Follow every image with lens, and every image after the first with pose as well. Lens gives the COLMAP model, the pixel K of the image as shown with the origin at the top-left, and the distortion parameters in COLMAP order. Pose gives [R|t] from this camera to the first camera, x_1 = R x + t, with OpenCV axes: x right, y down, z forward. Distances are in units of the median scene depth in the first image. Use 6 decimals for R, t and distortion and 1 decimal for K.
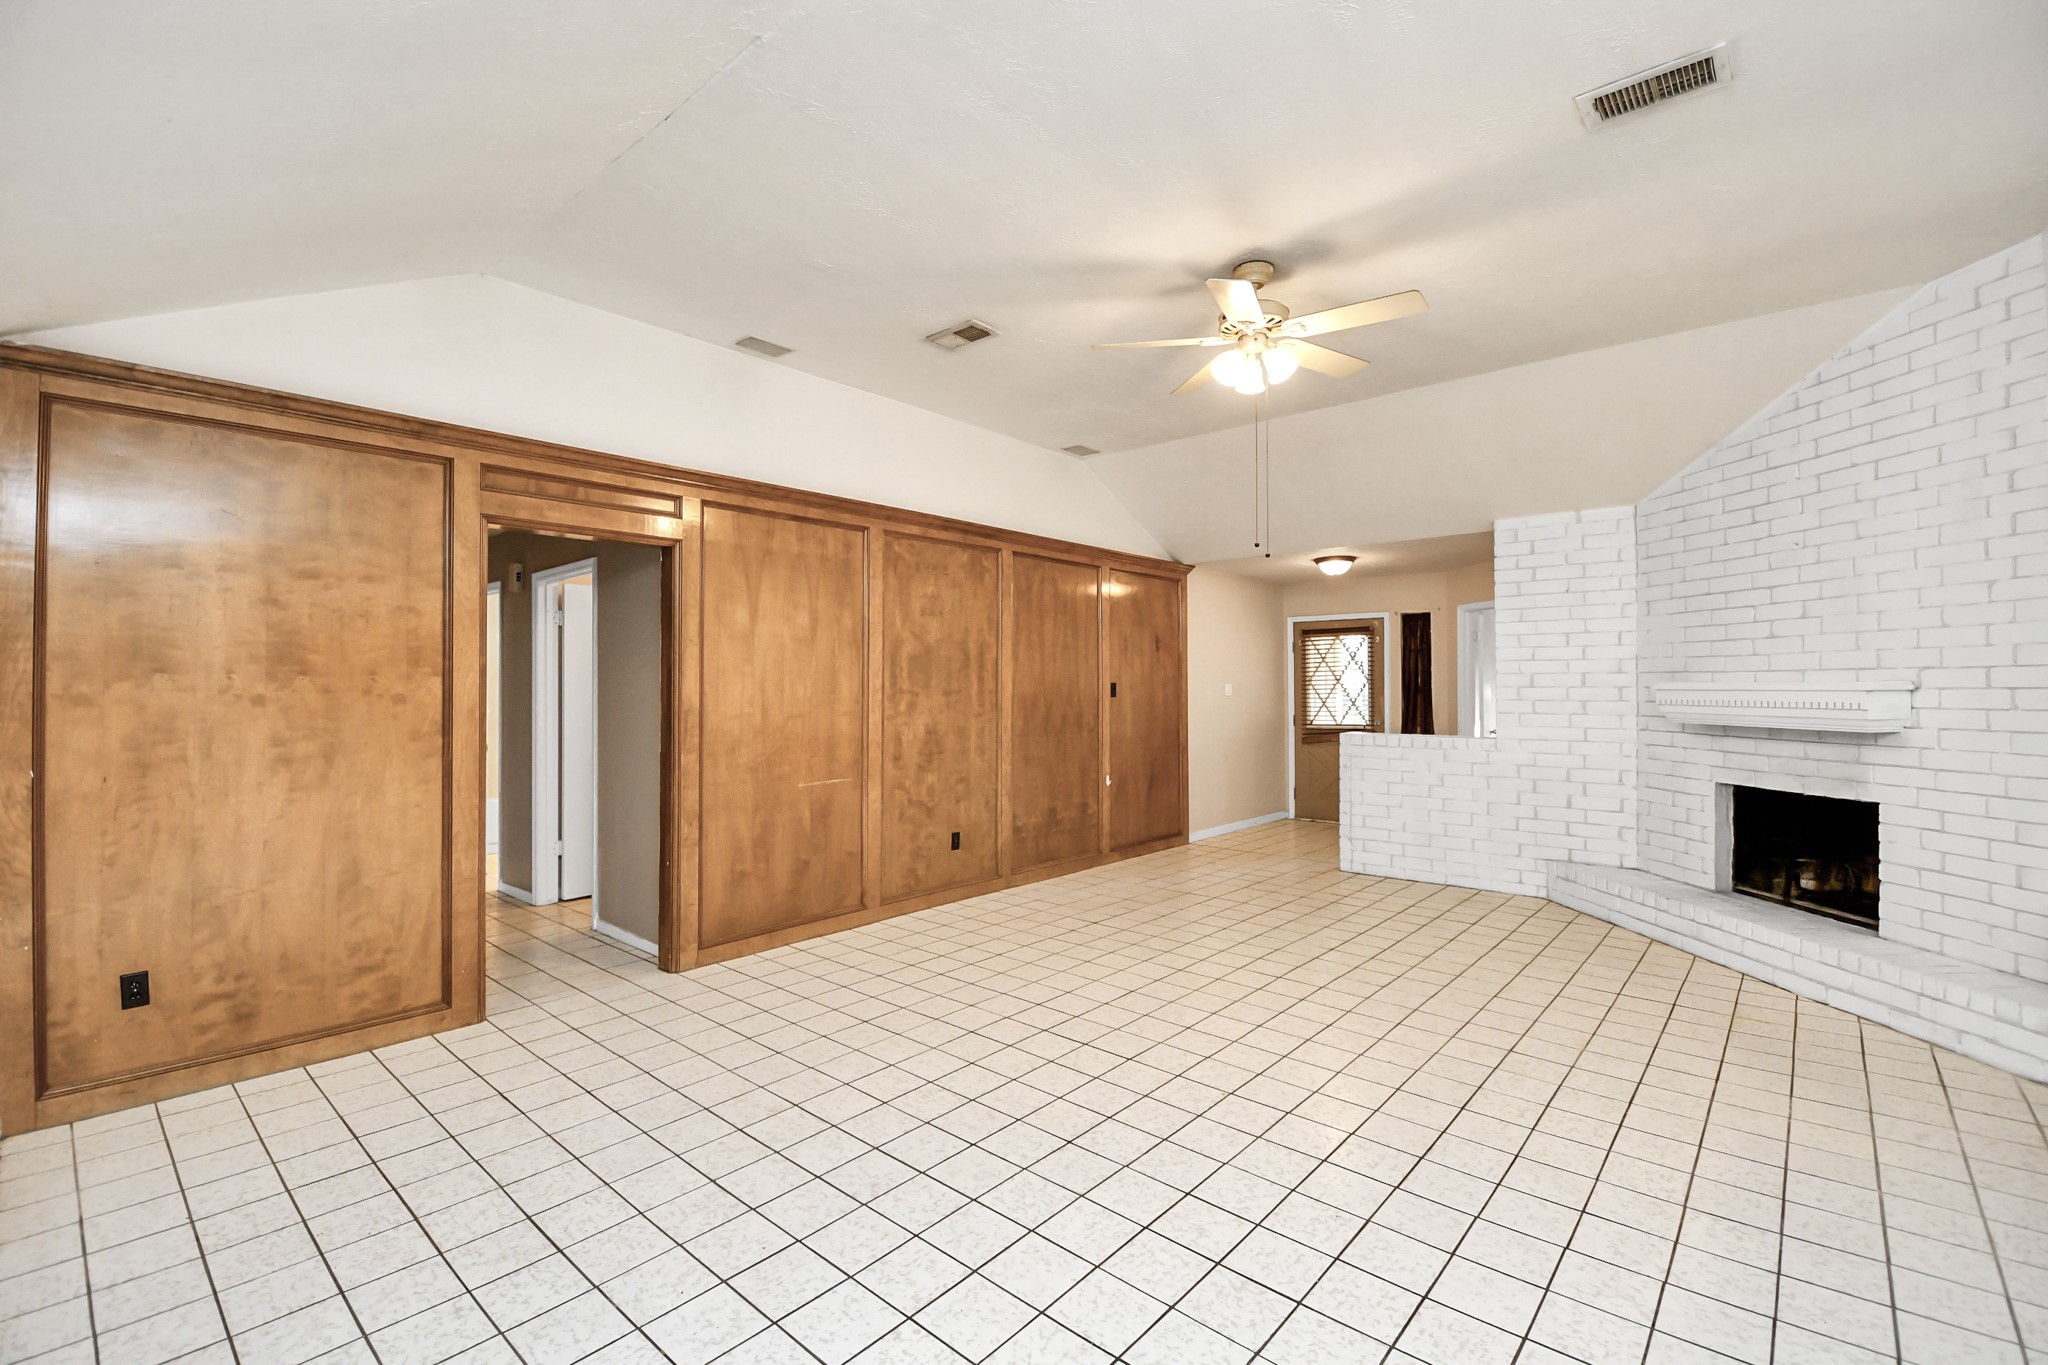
lens RADIAL K [[901.7, 0, 1018.5], [0, 901.7, 670.5], [0, 0, 1]] dist [0.001481, -0.014091]
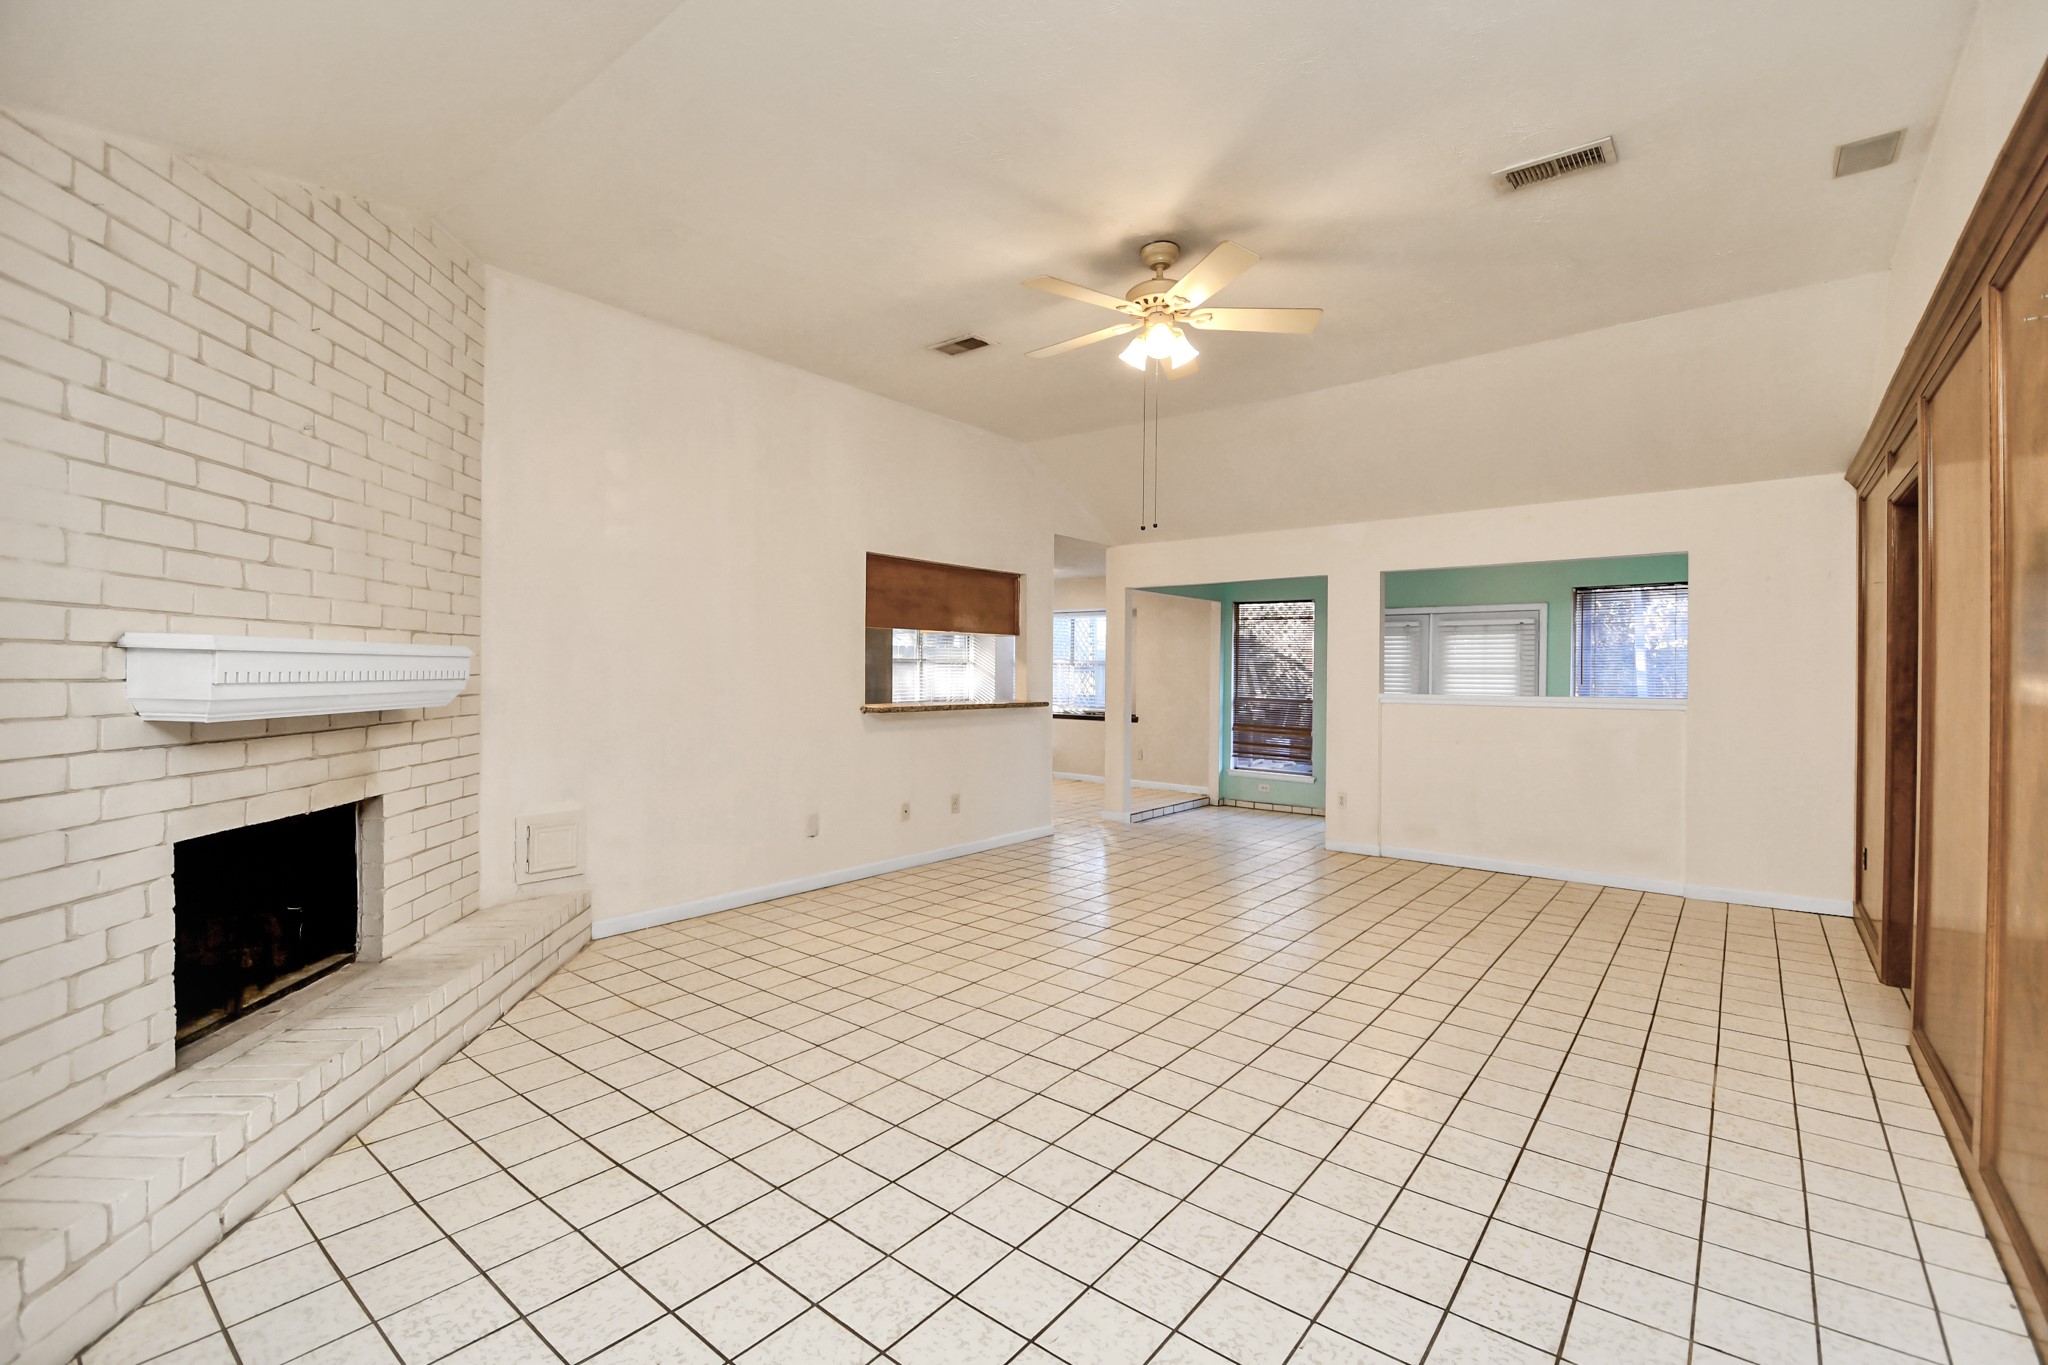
lens RADIAL K [[901.7, 0, 1018.5], [0, 901.7, 670.5], [0, 0, 1]] dist [0.001481, -0.014091]
pose [[-0.999039, -0.006400, -0.043367, 0.355082], [-0.005700, 0.999852, -0.016252, 0.038189], [0.043464, -0.015989, -0.998927, 1.533914]]
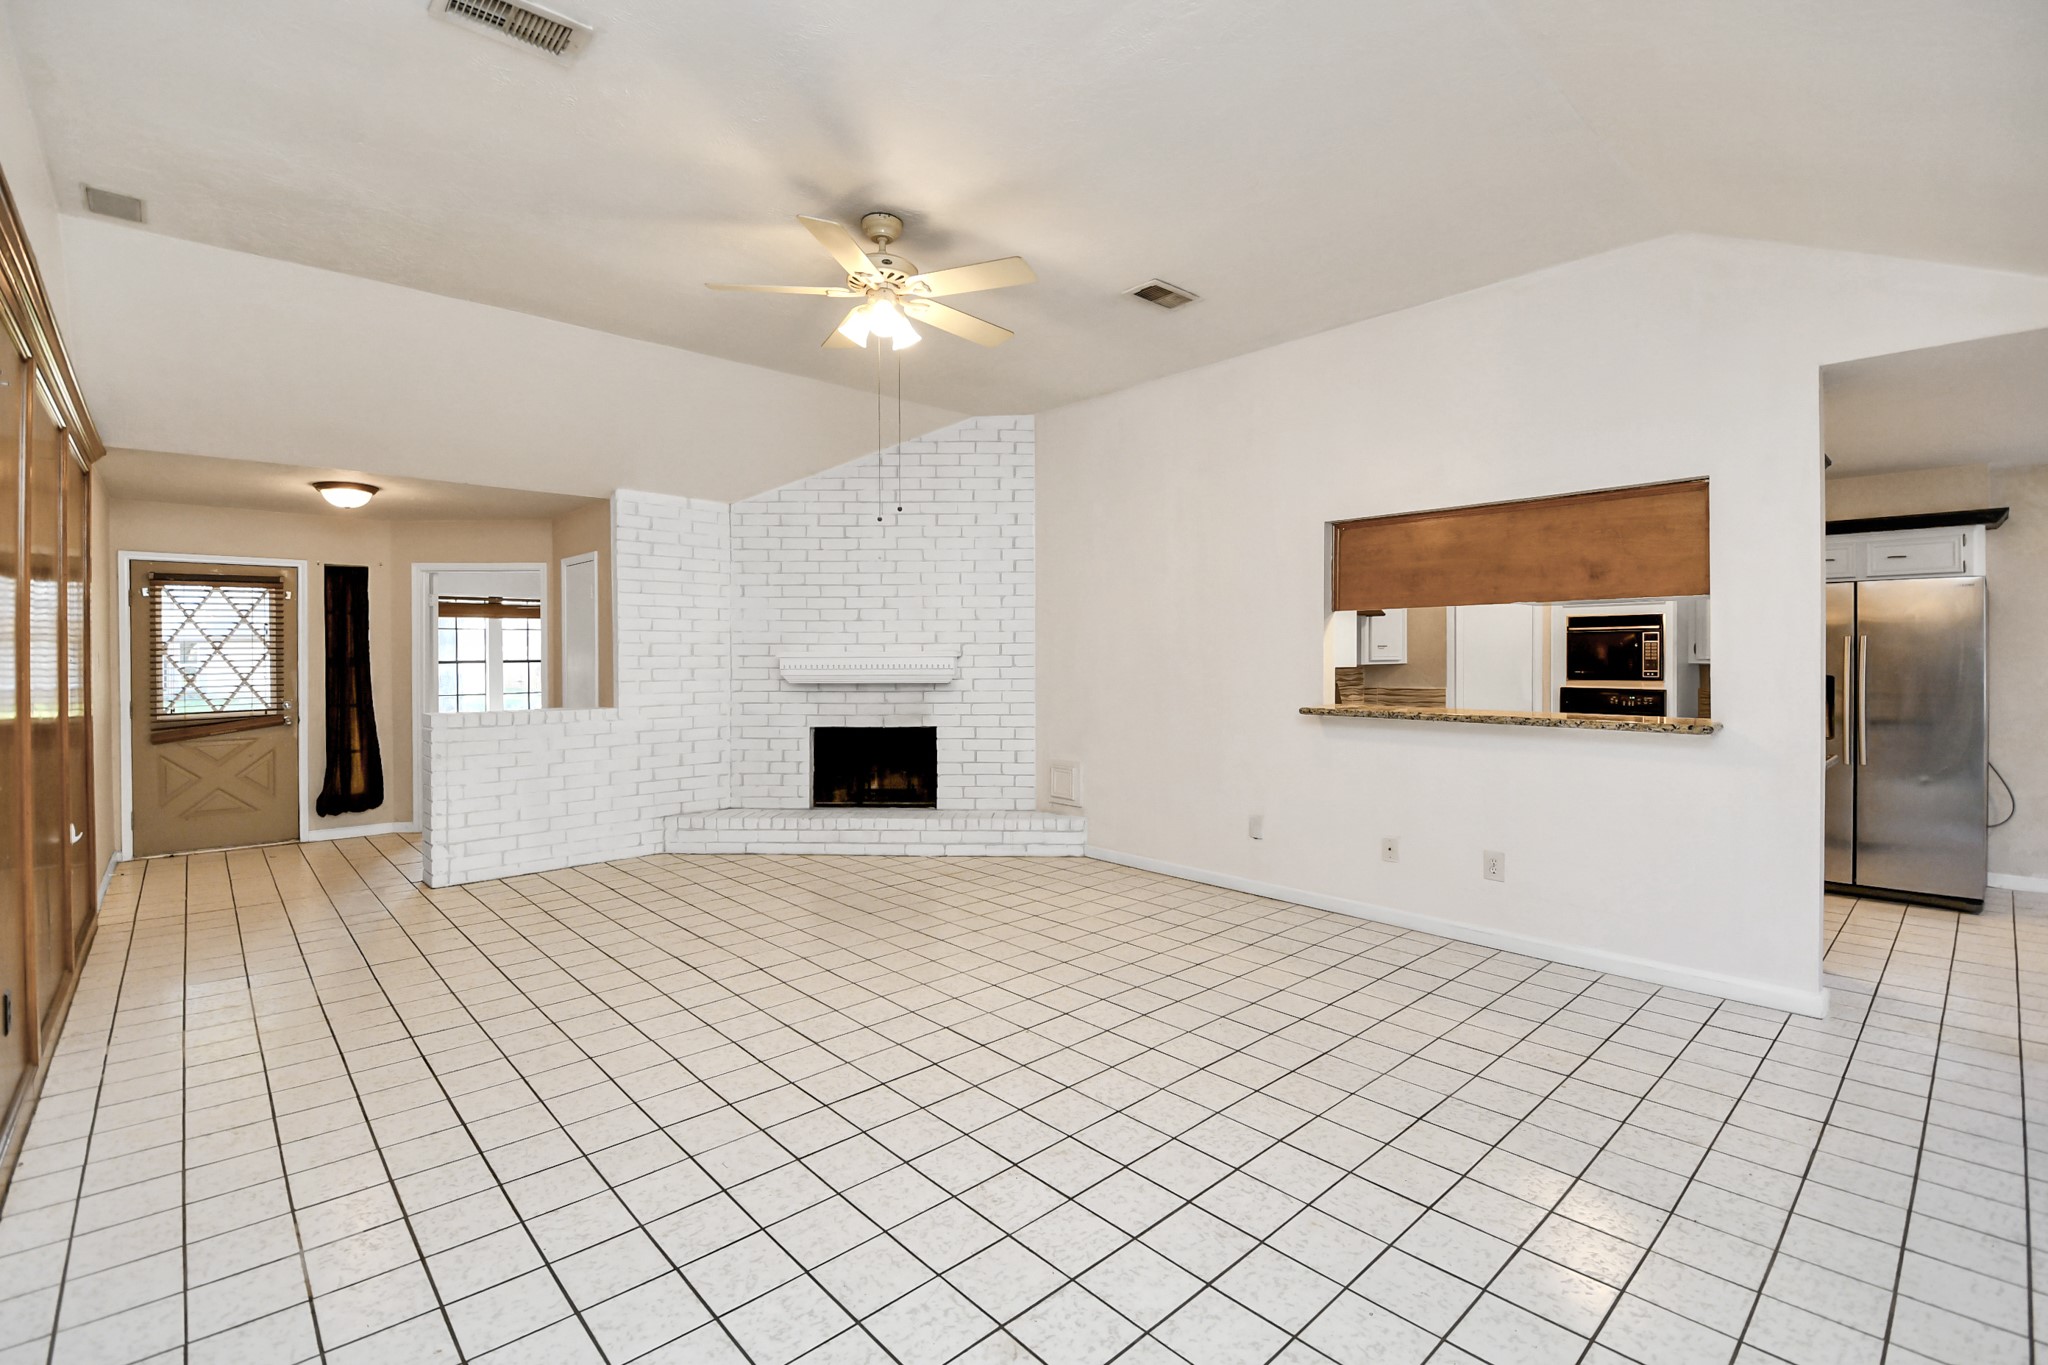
lens RADIAL K [[897.6, 0, 1014.9], [0, 897.6, 657.4], [0, 0, 1]] dist [0.000205, -0.000280]
pose [[0.102037, -0.001193, 0.994780, -0.528119], [-0.012862, 0.999914, 0.002519, 0.014421], [-0.994697, -0.013052, 0.102013, 0.577157]]
